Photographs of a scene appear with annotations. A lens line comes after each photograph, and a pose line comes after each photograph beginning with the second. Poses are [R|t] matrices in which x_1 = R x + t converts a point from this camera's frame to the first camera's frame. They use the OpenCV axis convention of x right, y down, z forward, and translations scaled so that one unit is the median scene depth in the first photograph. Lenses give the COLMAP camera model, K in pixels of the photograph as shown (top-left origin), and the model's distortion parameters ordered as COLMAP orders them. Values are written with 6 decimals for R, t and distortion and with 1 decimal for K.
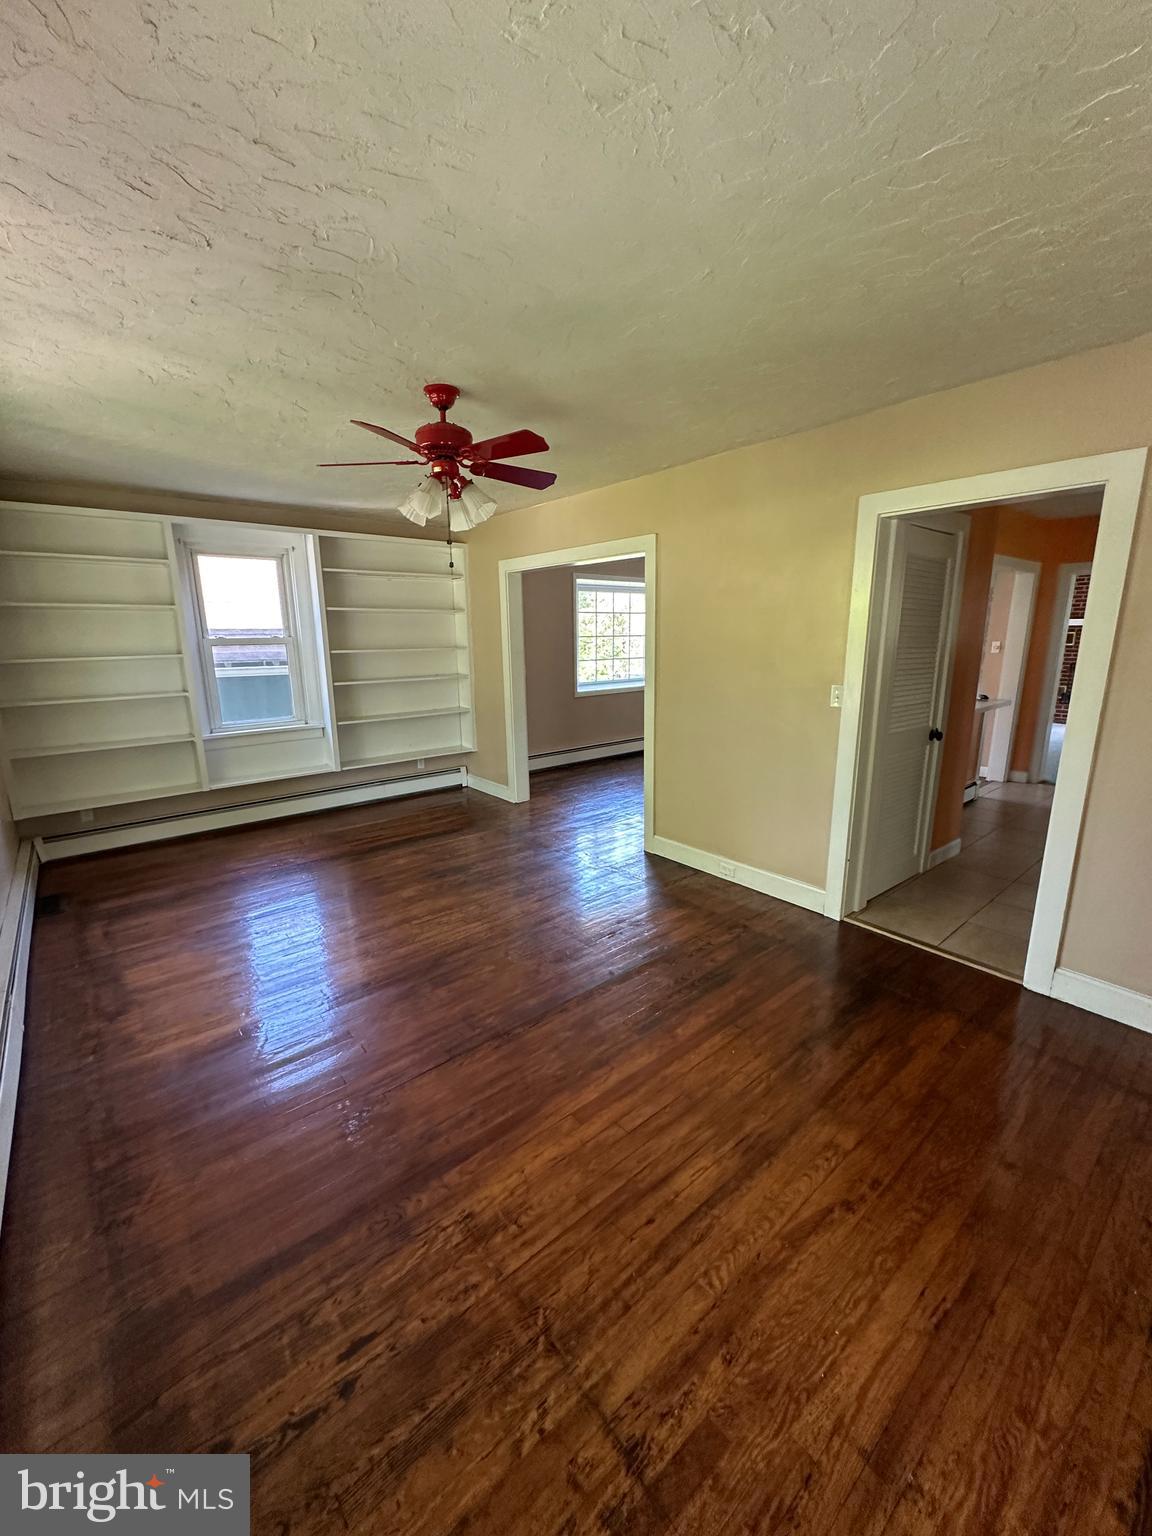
lens RADIAL K [[611.9, 0, 577.4], [0, 611.9, 769.4], [0, 0, 1]] dist [-0.001325, 0.000529]
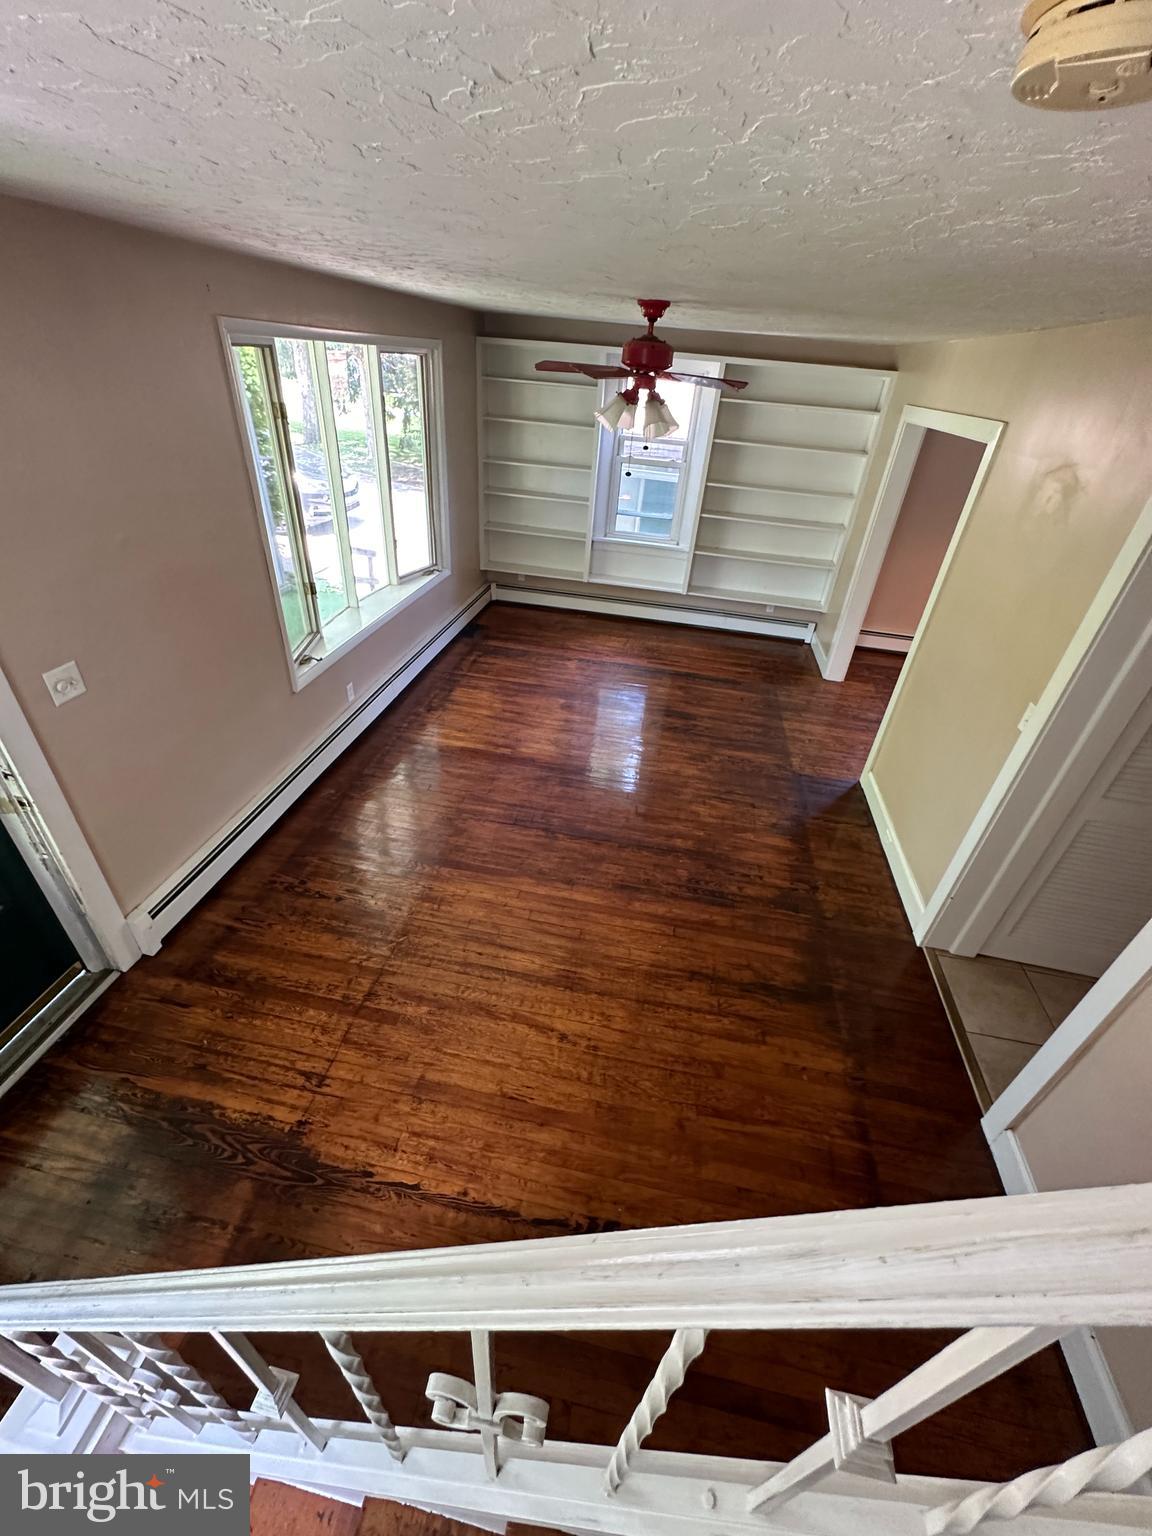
lens RADIAL K [[611.9, 0, 577.4], [0, 611.9, 769.4], [0, 0, 1]] dist [-0.001325, 0.000529]
pose [[0.639524, 0.474777, -0.604645, 0.834766], [-0.243646, 0.871137, 0.426329, -0.381016], [0.729140, -0.125329, 0.672791, 0.097604]]
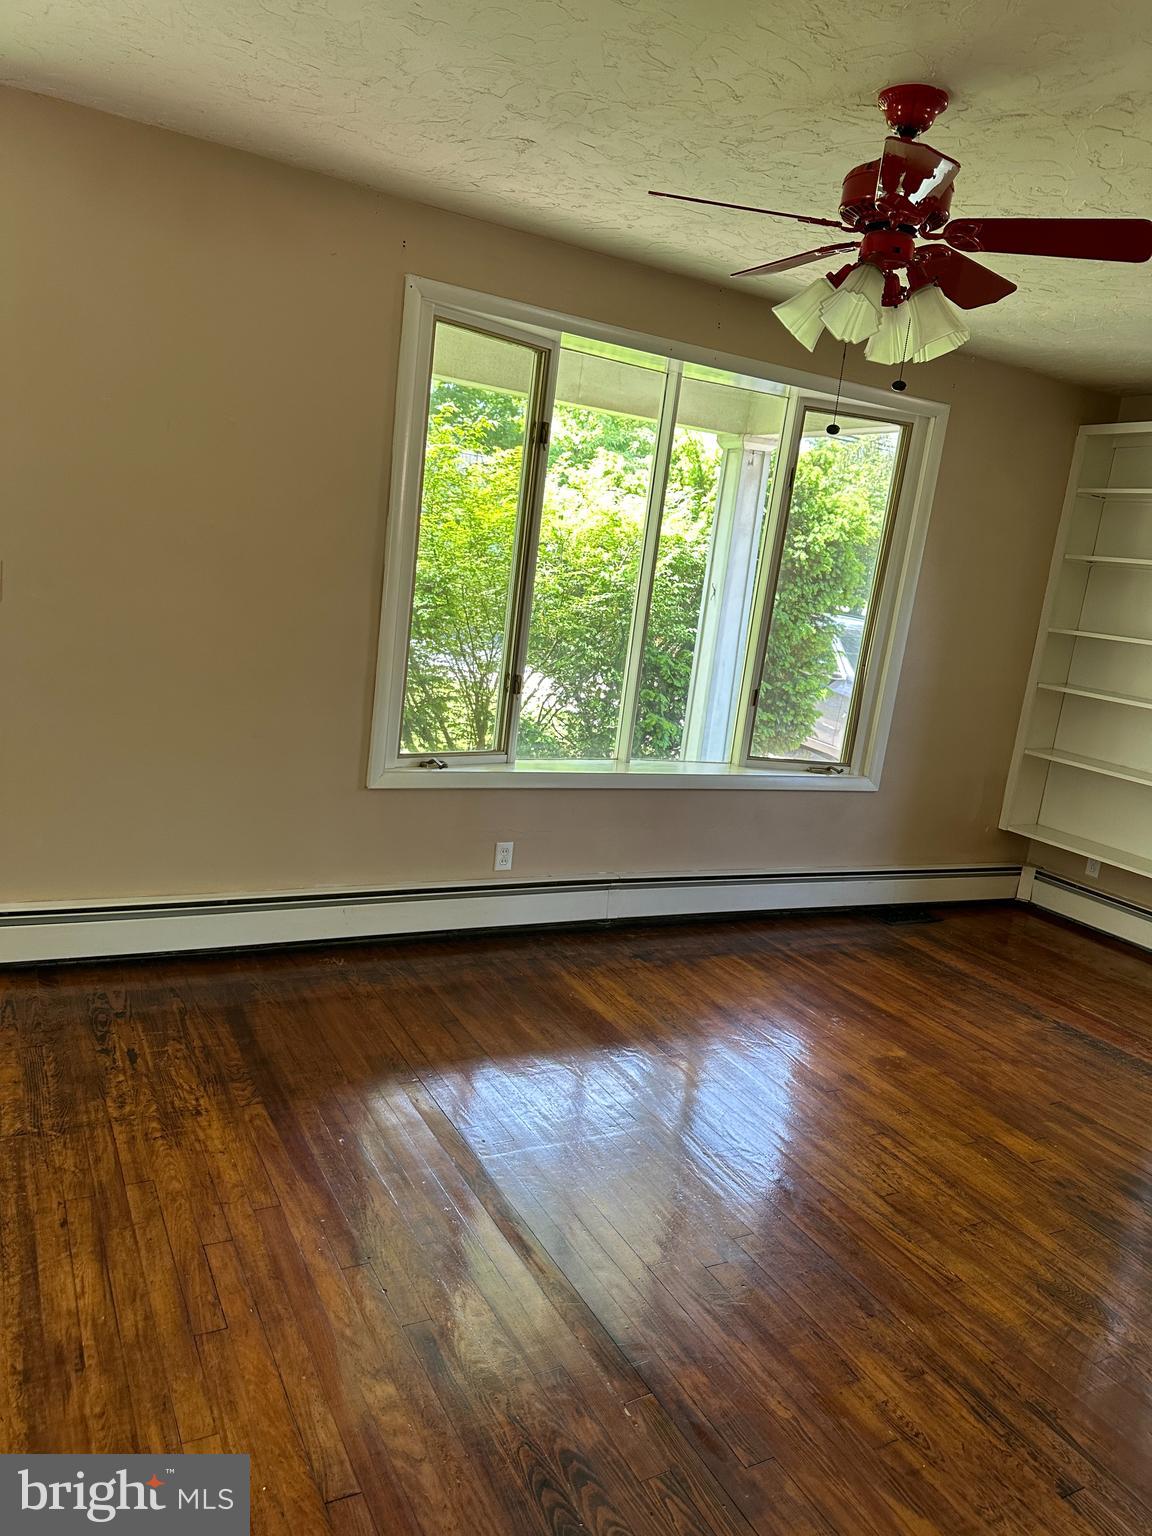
lens RADIAL K [[1090.0, 0, 576.0], [0, 1090.0, 768.0], [0, 0, 1]] dist [0.008552, -0.003076]
pose [[-0.199851, 0.176910, -0.963723, 0.958009], [-0.326393, 0.915371, 0.235719, -0.258641], [0.923865, 0.361661, -0.125195, 1.223366]]
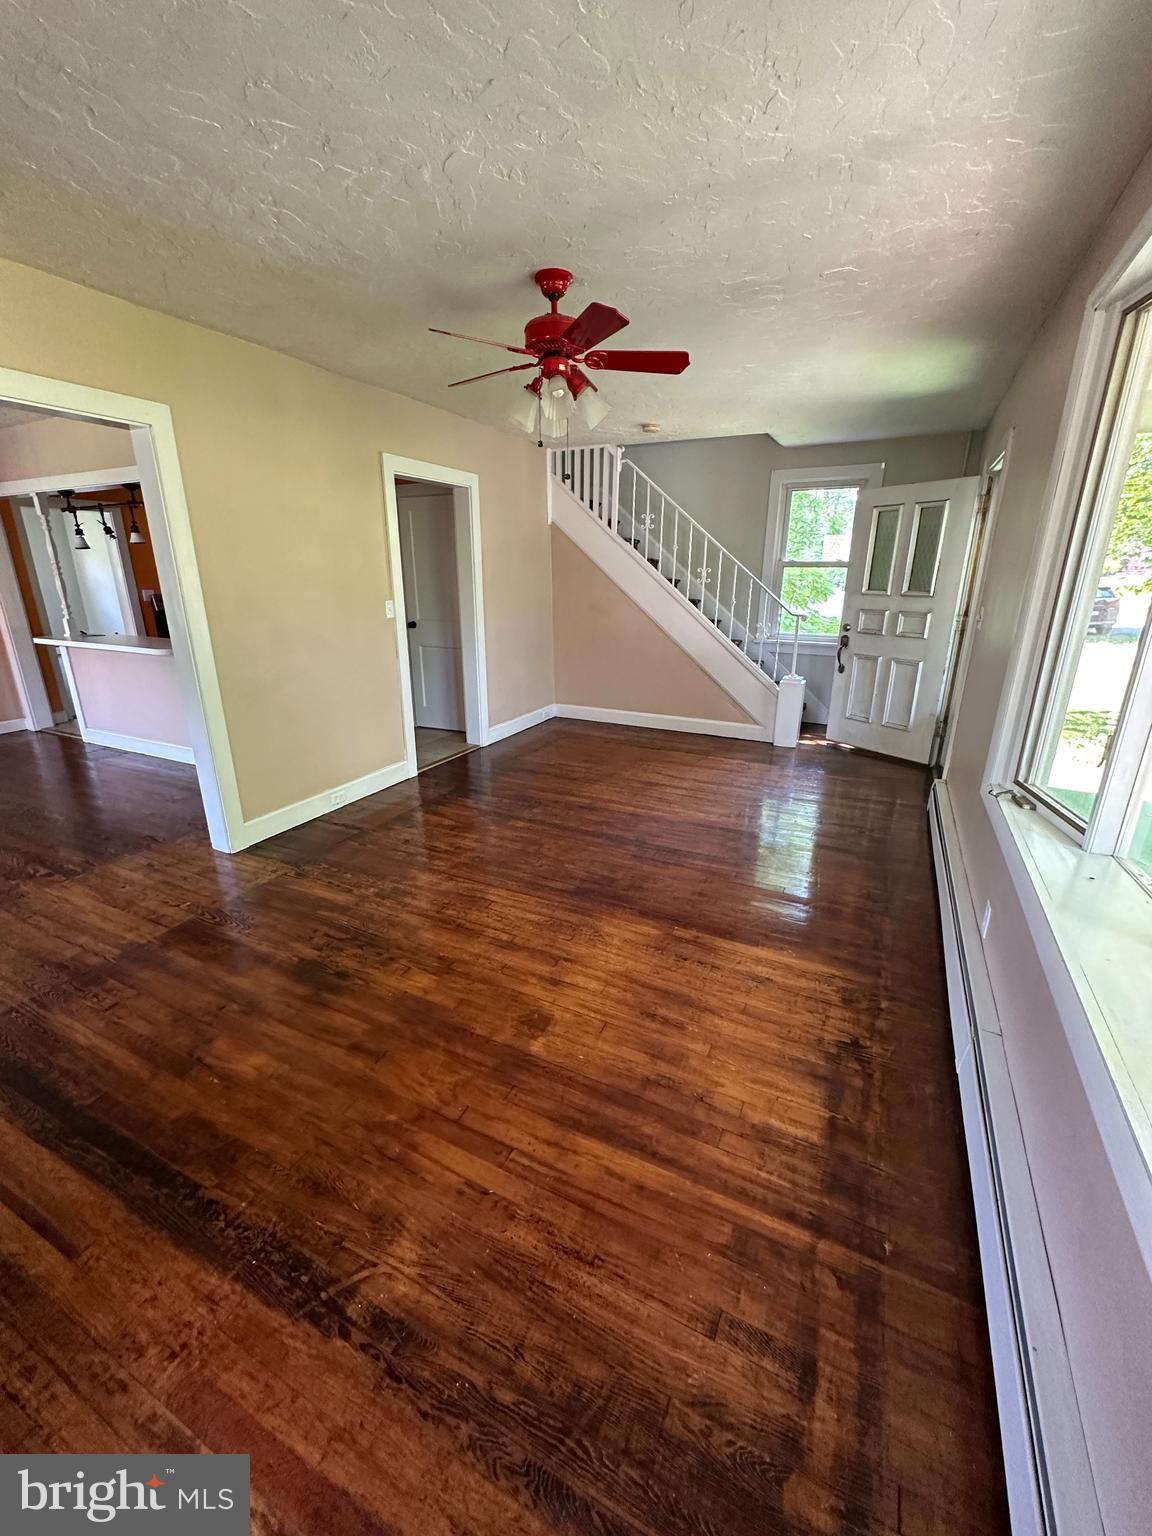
lens RADIAL K [[611.9, 0, 577.4], [0, 611.9, 769.4], [0, 0, 1]] dist [-0.001325, 0.000529]
pose [[-0.400431, -0.275364, 0.873973, -1.449909], [0.202158, 0.903731, 0.377363, -0.332671], [-0.893749, 0.327789, -0.306215, 1.732712]]
